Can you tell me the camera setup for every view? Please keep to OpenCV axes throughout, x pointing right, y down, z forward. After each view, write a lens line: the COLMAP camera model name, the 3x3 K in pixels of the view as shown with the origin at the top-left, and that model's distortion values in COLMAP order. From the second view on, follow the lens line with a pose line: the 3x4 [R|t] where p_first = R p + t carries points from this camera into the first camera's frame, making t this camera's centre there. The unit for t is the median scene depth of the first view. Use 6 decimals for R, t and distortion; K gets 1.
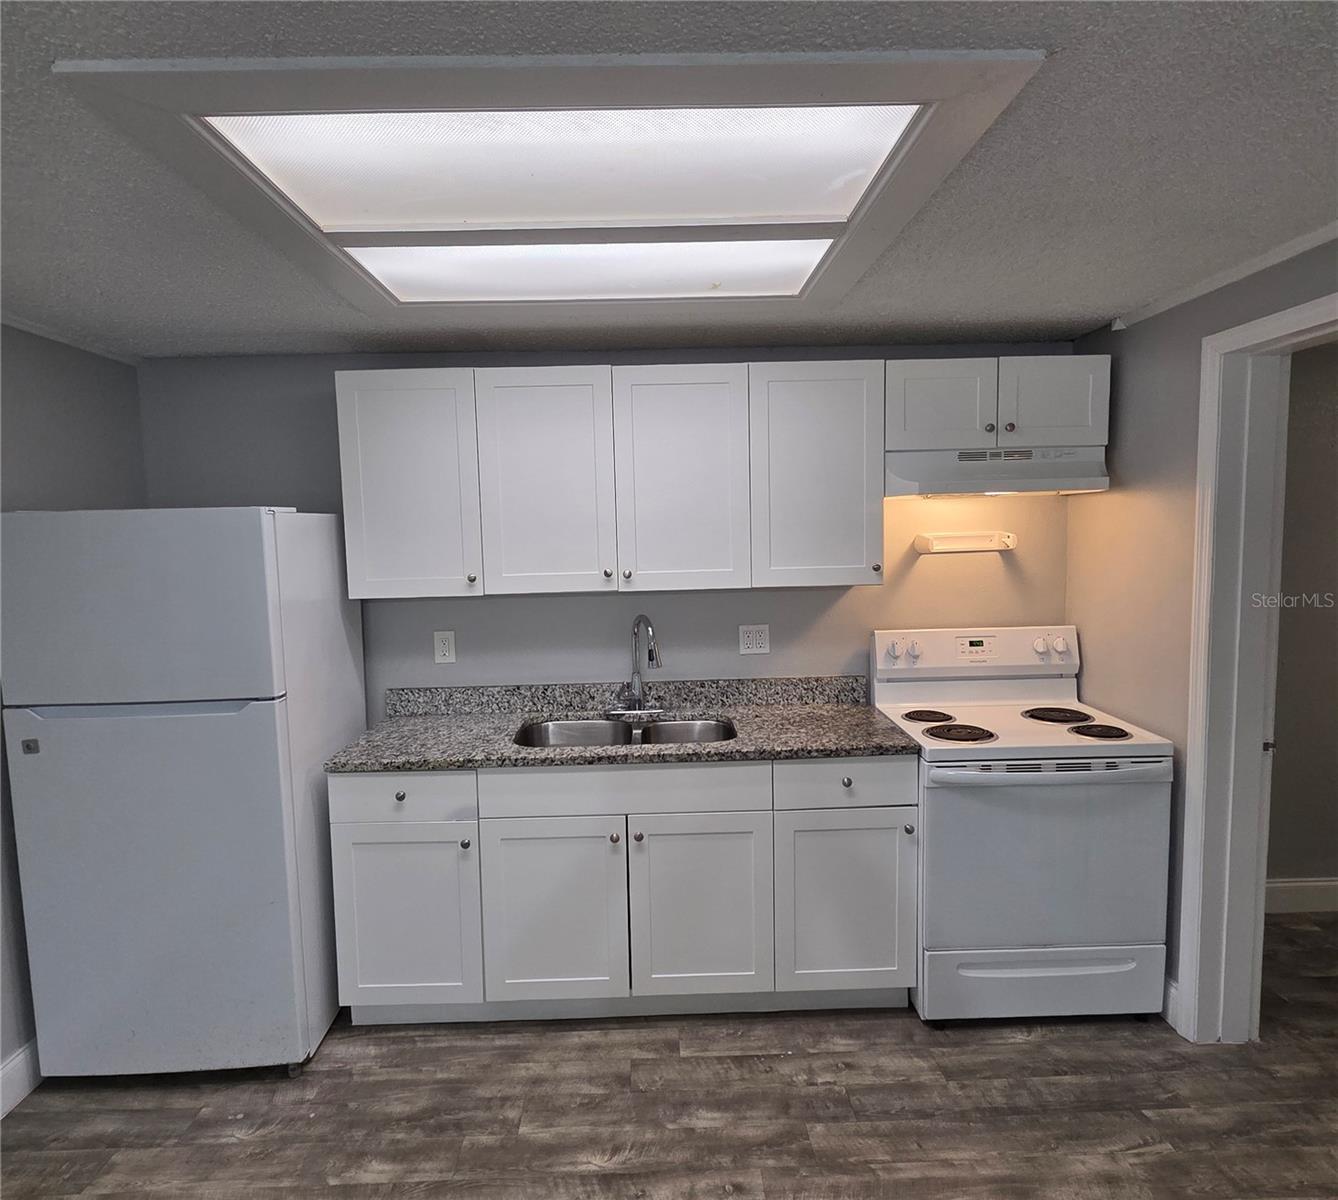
lens RADIAL K [[794.4, 0, 669.0], [0, 794.4, 600.0], [0, 0, 1]] dist [0.000611, 0.000646]
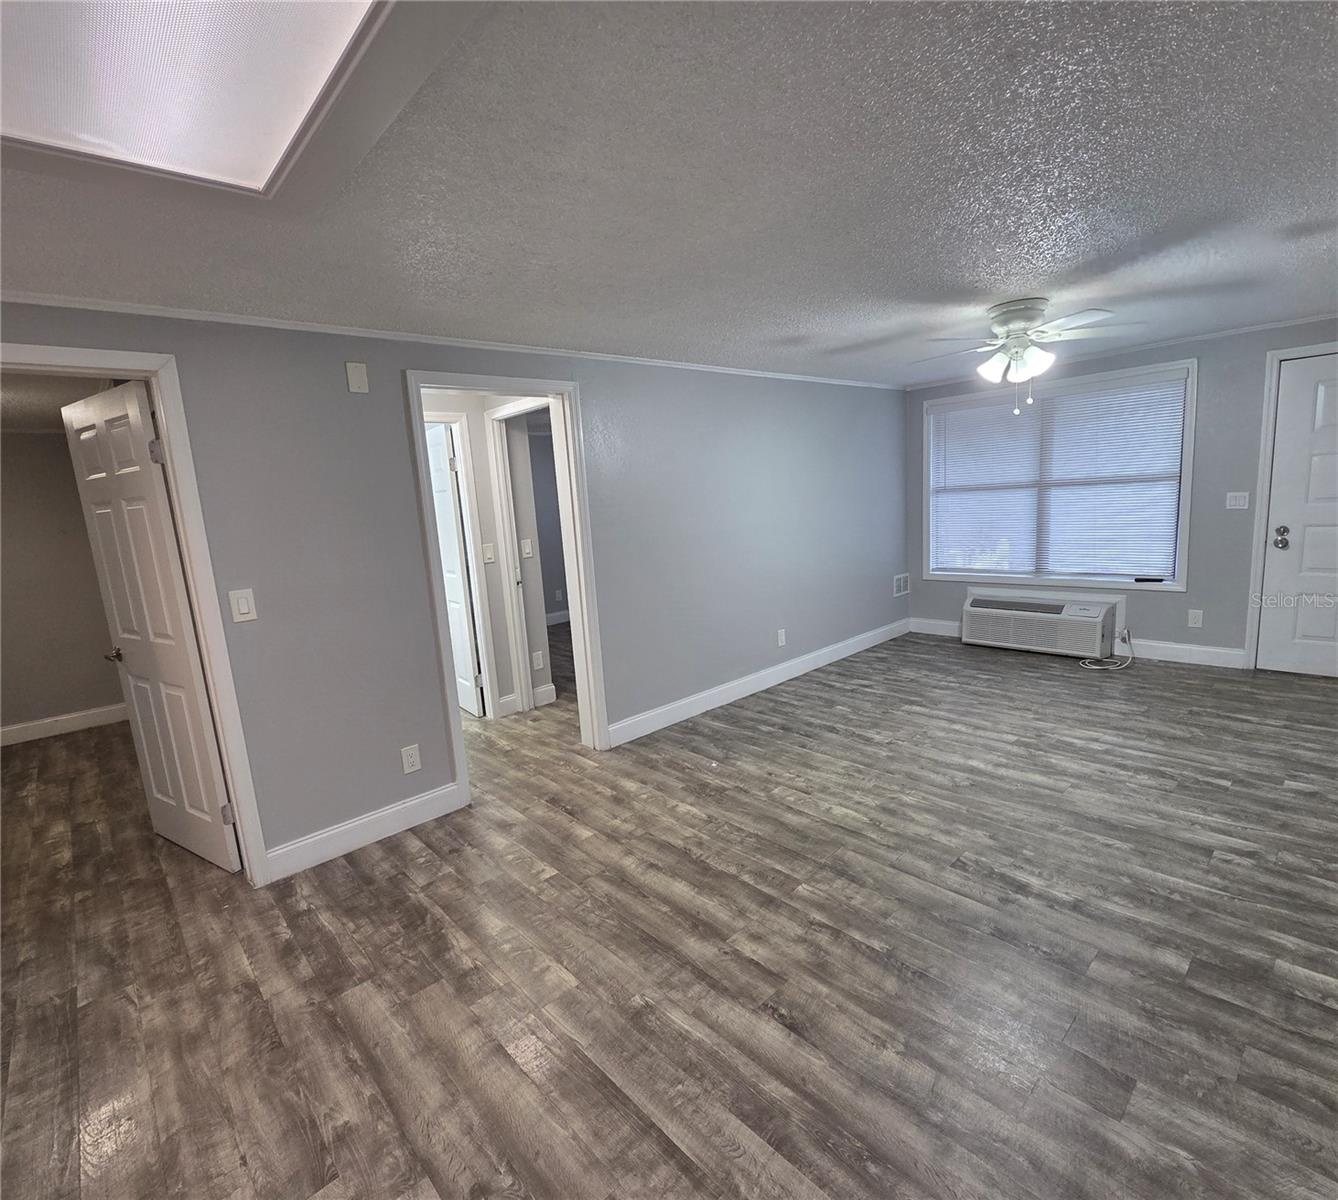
lens RADIAL K [[656.8, 0, 664.6], [0, 656.8, 603.3], [0, 0, 1]] dist [0.000274, 0.000216]
pose [[-0.652722, -0.059470, 0.755260, -0.583914], [0.149396, 0.967235, 0.205274, -0.008399], [-0.742721, 0.246819, -0.622451, 0.702465]]
